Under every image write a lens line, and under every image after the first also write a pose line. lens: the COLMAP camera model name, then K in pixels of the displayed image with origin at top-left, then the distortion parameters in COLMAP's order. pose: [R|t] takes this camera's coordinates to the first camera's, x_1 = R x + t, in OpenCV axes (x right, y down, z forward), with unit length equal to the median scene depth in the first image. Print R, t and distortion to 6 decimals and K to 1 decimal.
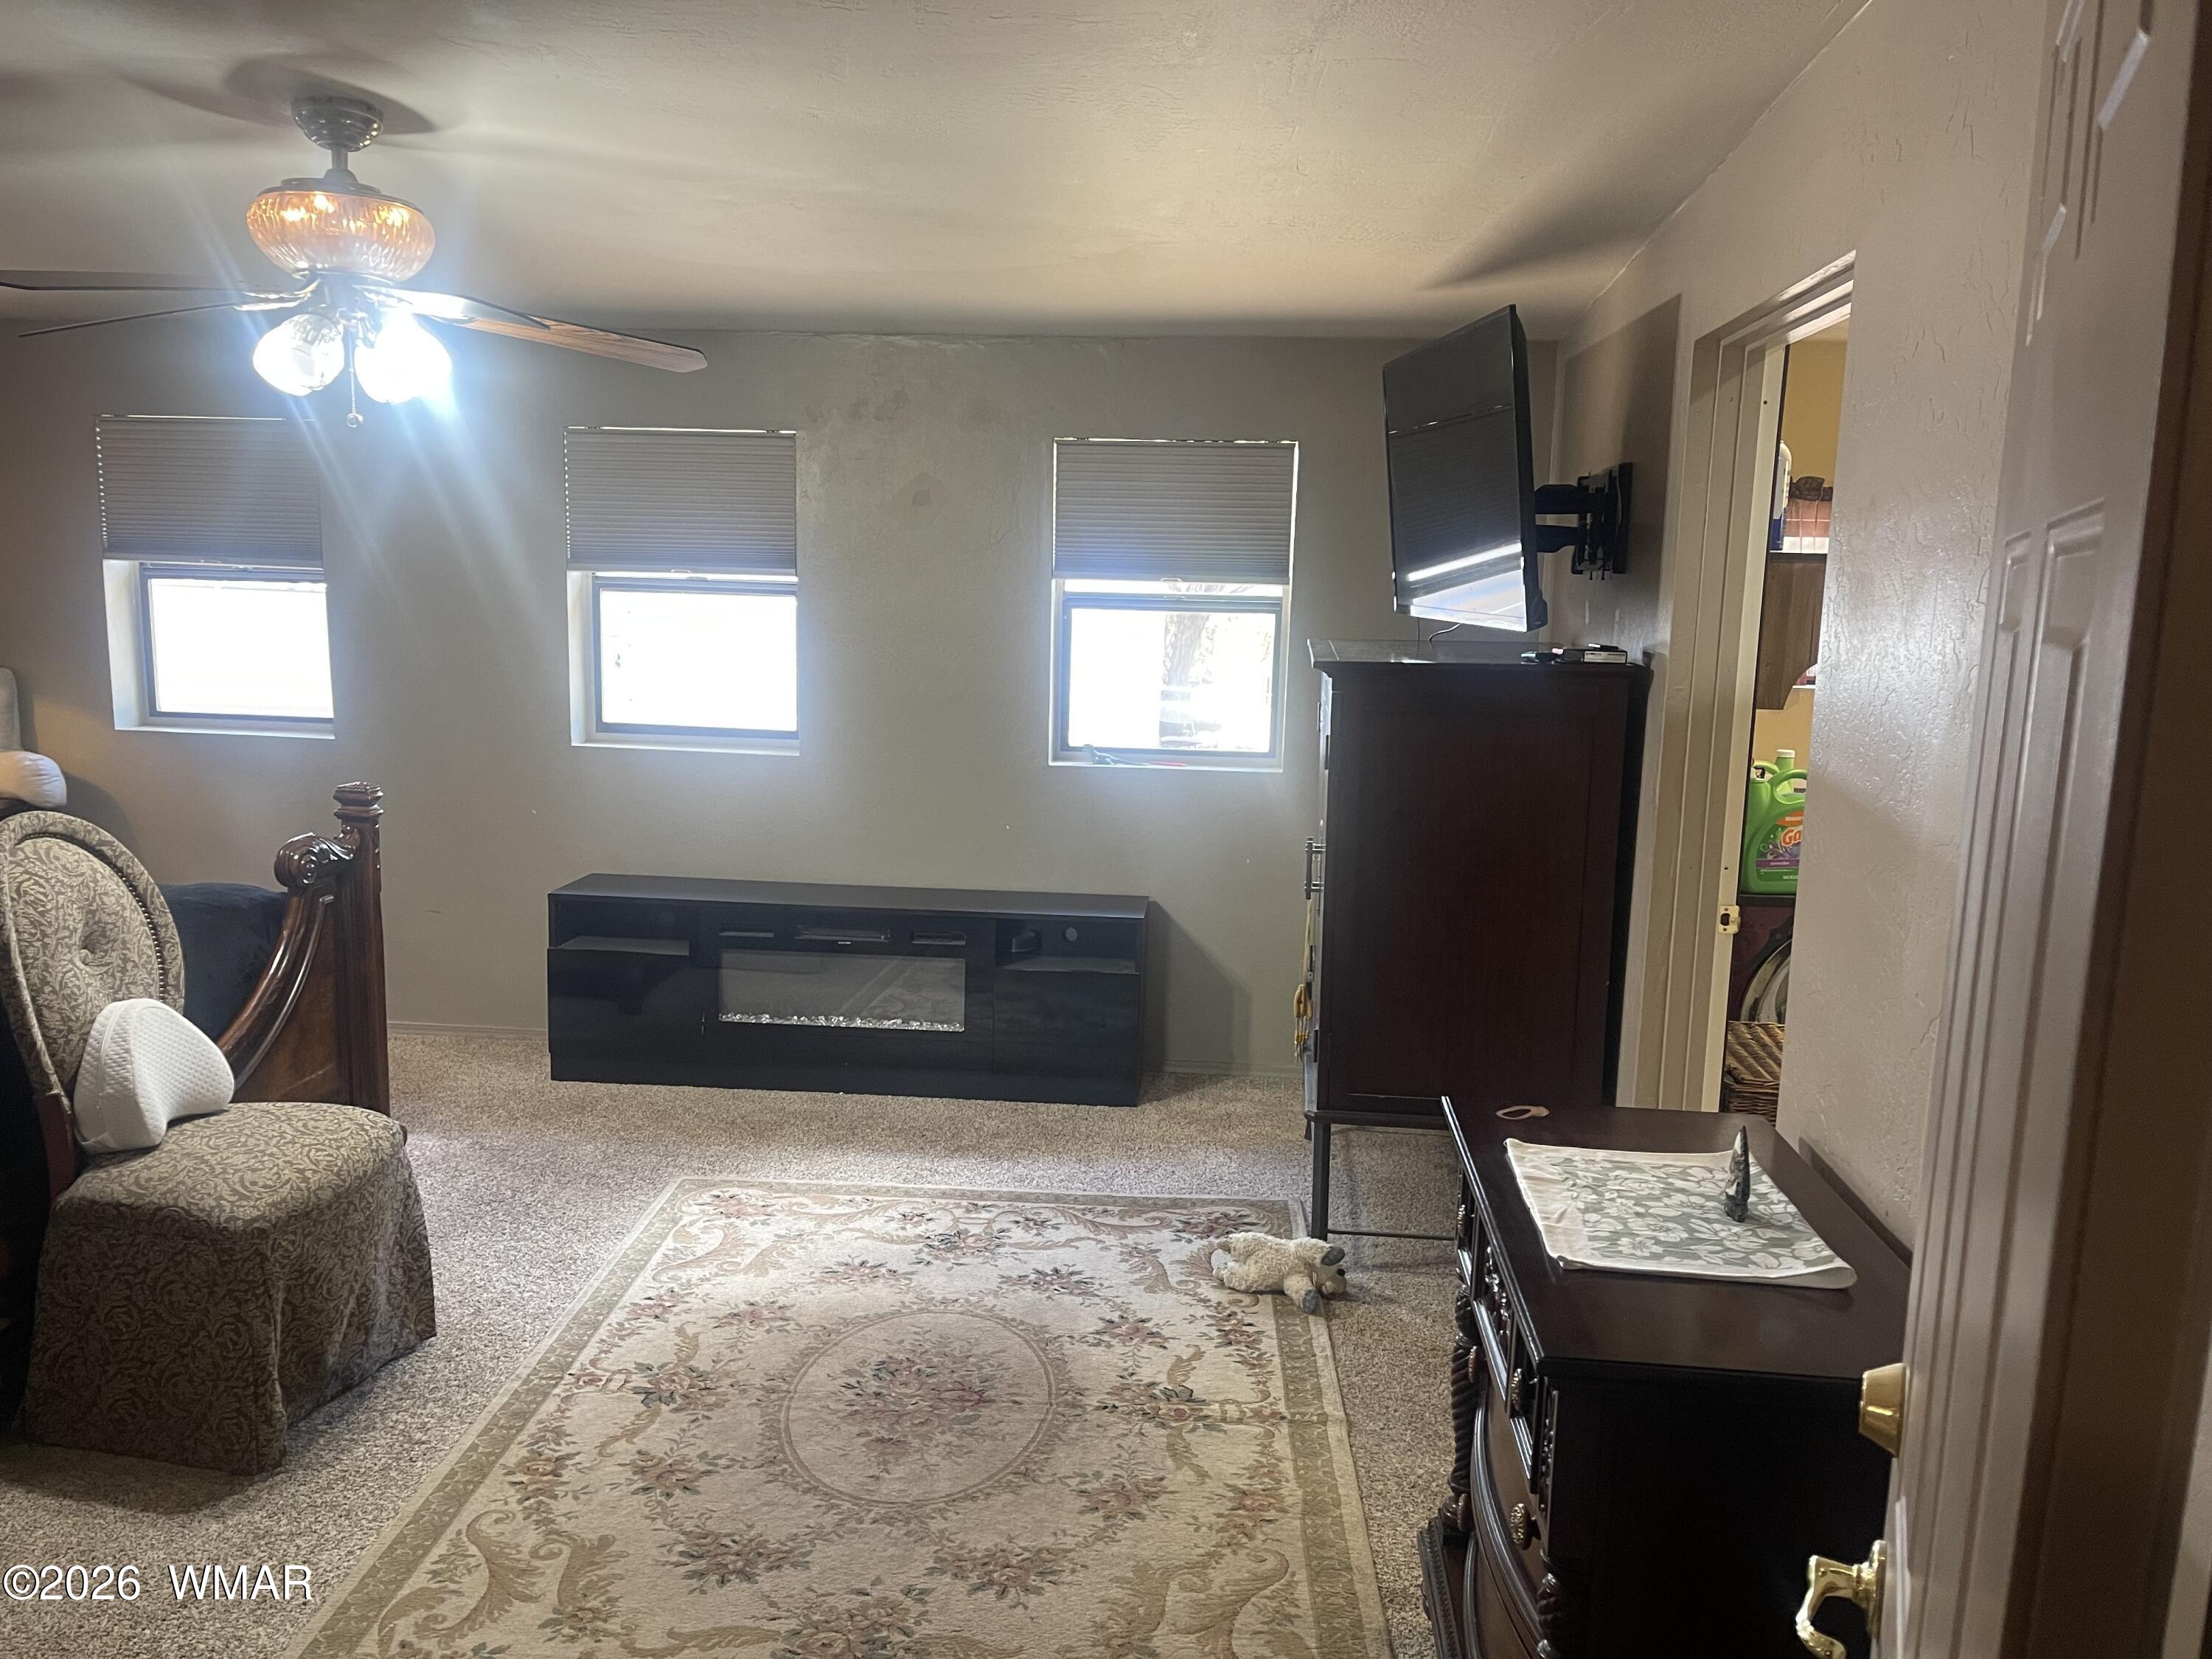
lens RADIAL K [[1688.6, 0, 1102.0], [0, 1688.6, 839.2], [0, 0, 1]] dist [0.083337, -0.099486]
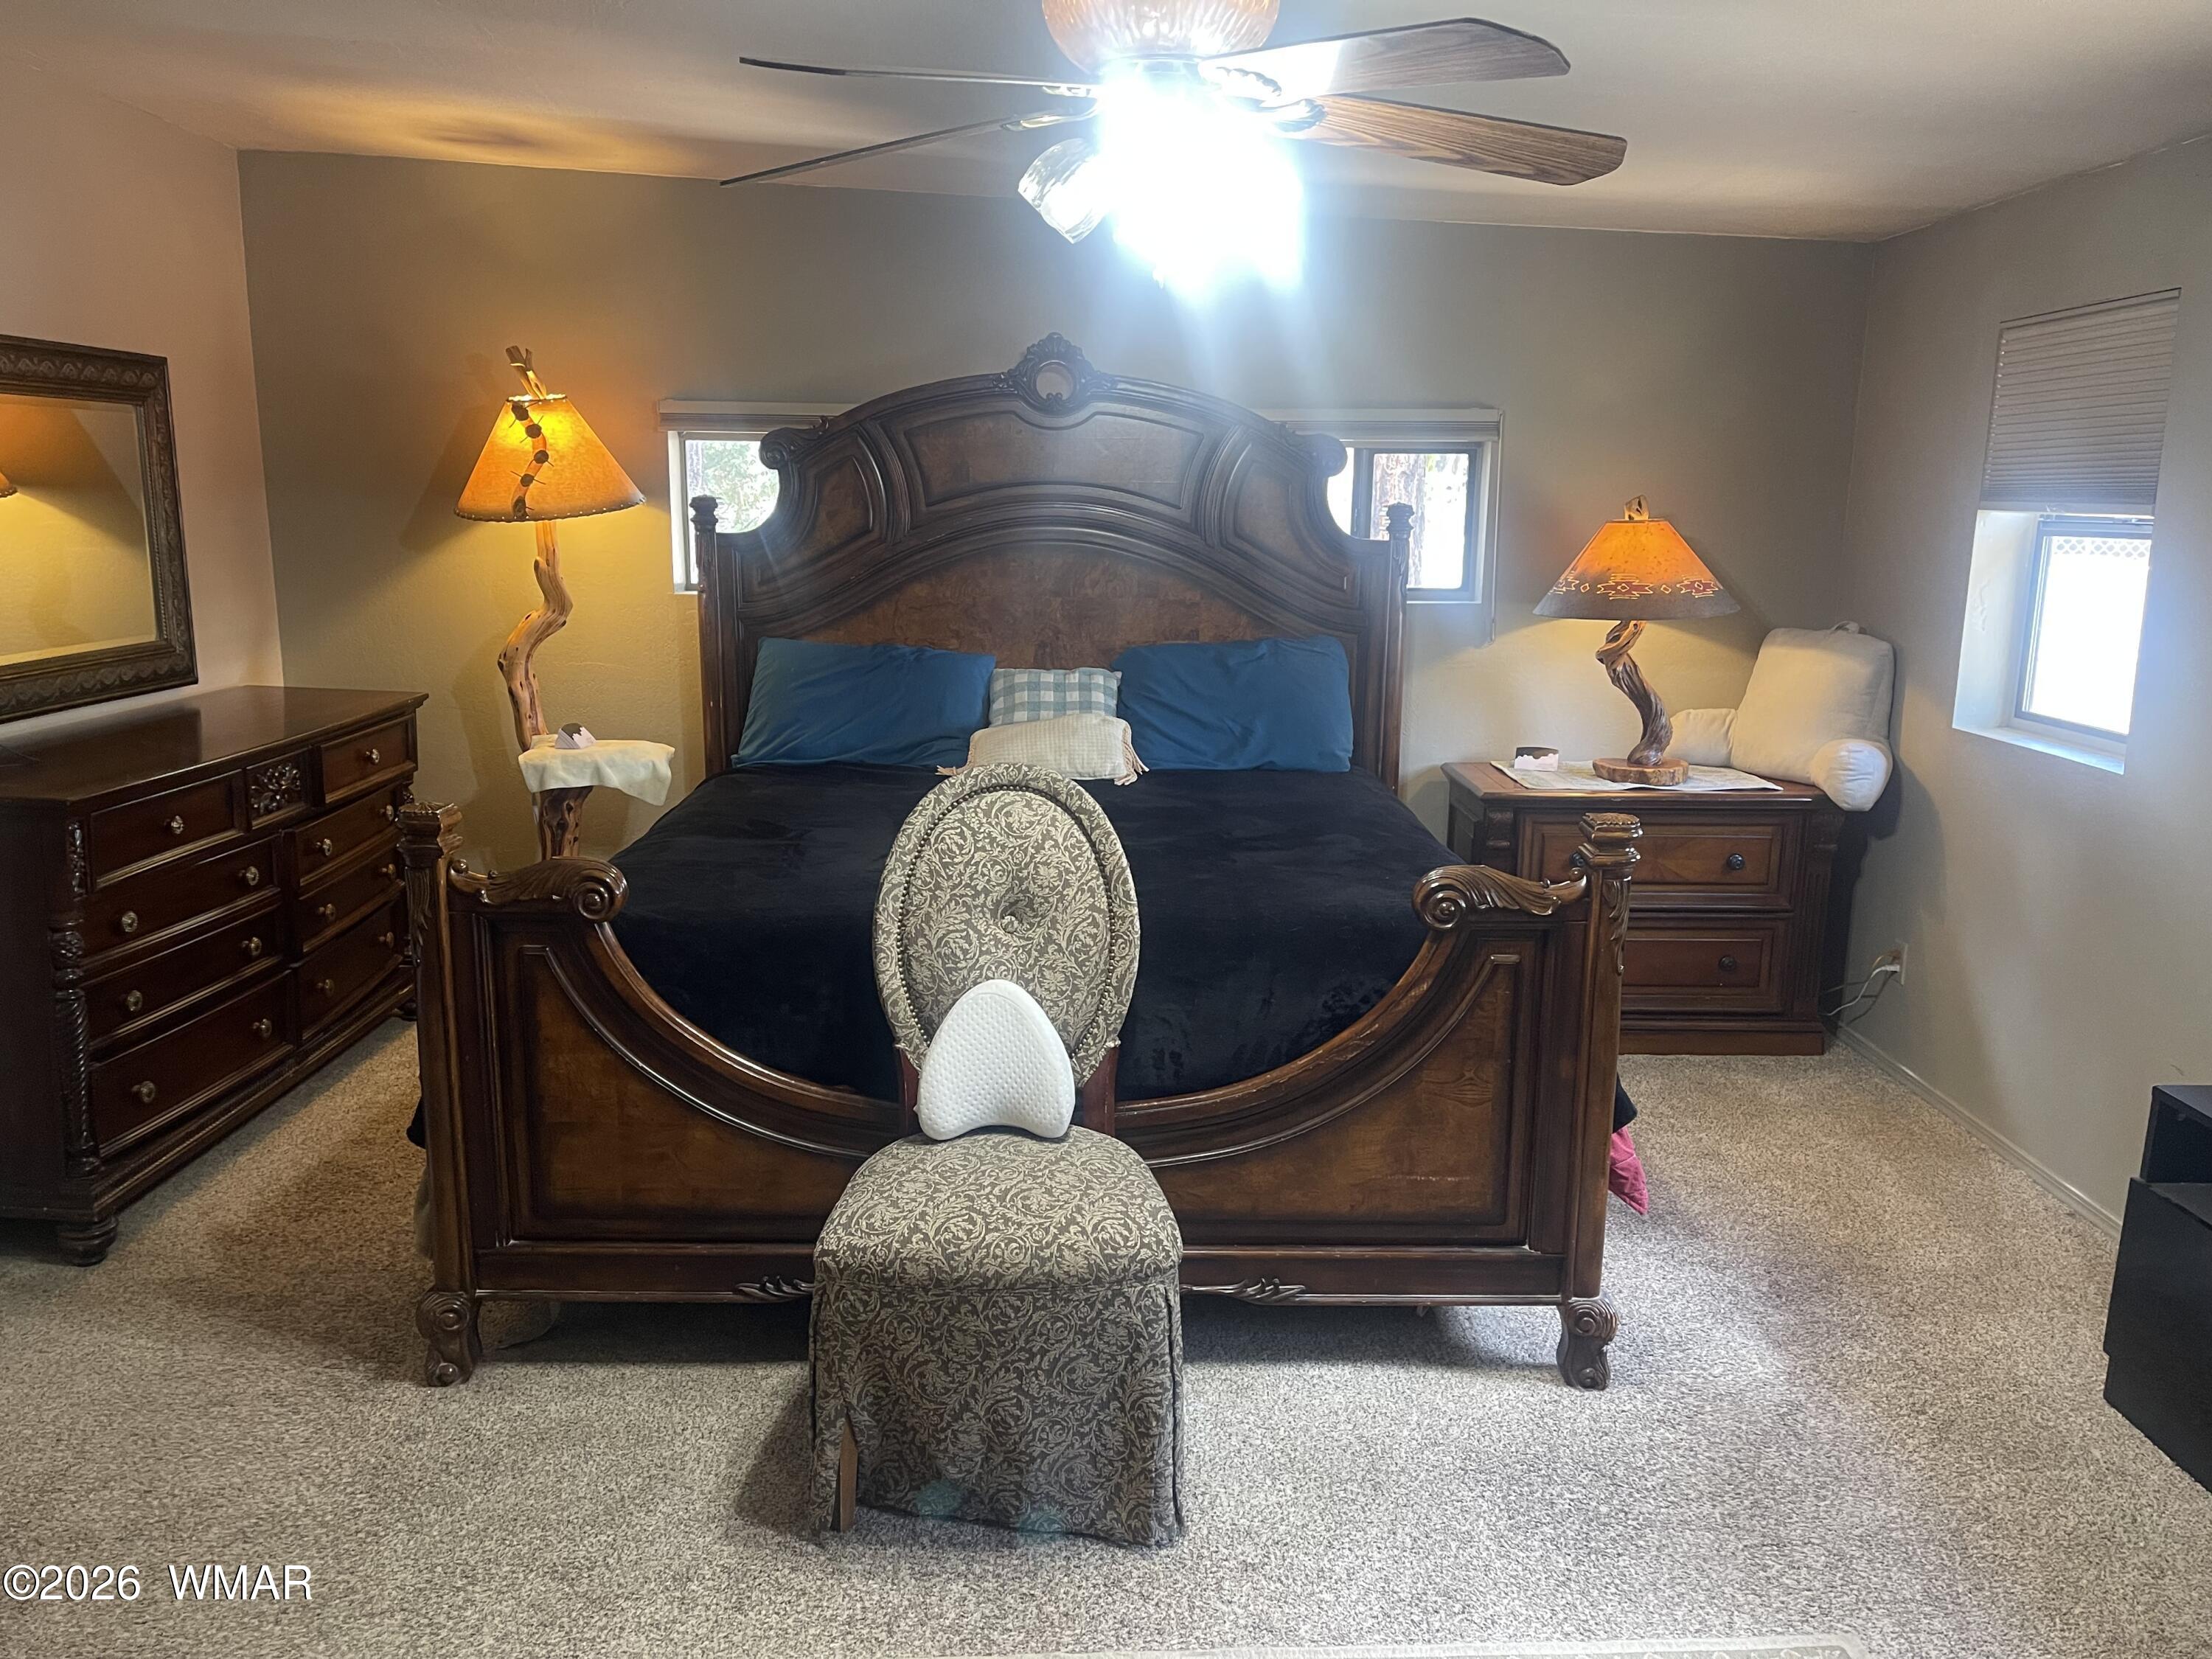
lens RADIAL K [[1688.6, 0, 1102.0], [0, 1688.6, 839.2], [0, 0, 1]] dist [0.083337, -0.099486]
pose [[0.098619, 0.177472, -0.979172, 0.305751], [-0.168107, 0.972798, 0.159385, -0.133795], [0.980823, 0.148887, 0.125771, 0.958518]]
